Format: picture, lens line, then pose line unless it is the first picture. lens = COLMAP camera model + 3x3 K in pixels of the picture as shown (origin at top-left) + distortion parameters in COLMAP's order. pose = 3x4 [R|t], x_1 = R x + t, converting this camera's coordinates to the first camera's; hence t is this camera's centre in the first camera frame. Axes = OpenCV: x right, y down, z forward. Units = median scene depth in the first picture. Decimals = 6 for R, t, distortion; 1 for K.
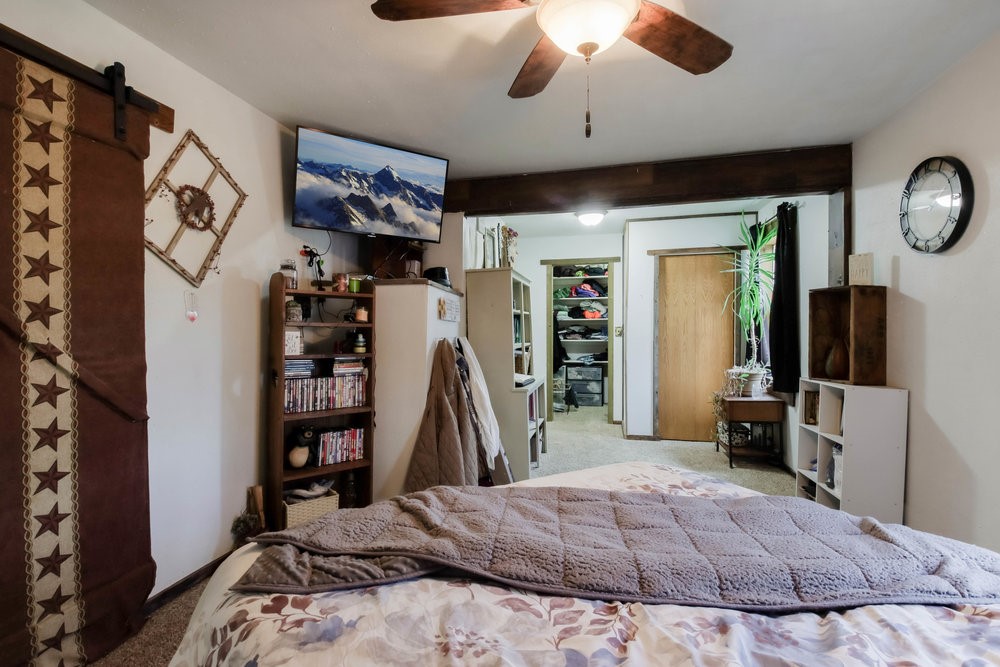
lens RADIAL K [[477.9, 0, 559.5], [0, 477.9, 293.0], [0, 0, 1]] dist [0.041309, -0.042525]
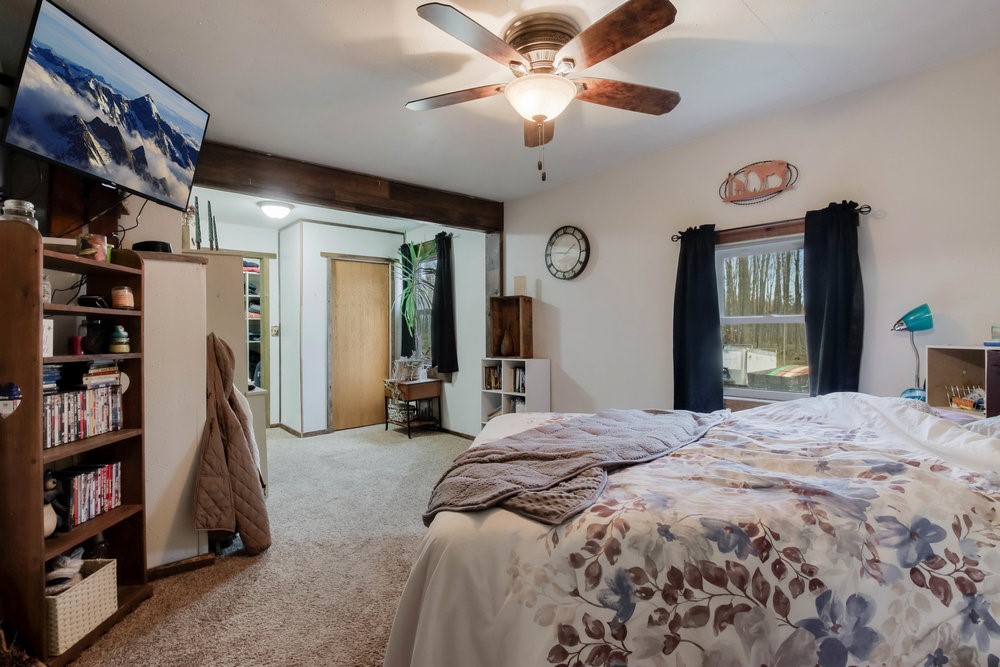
lens RADIAL K [[430.5, 0, 531.9], [0, 430.5, 295.4], [0, 0, 1]] dist [0.001088, -0.008222]
pose [[0.587927, 0.055060, 0.807038, -0.541583], [-0.042087, 0.998412, -0.037456, 0.038315], [-0.807819, -0.011944, 0.589310, 0.154365]]
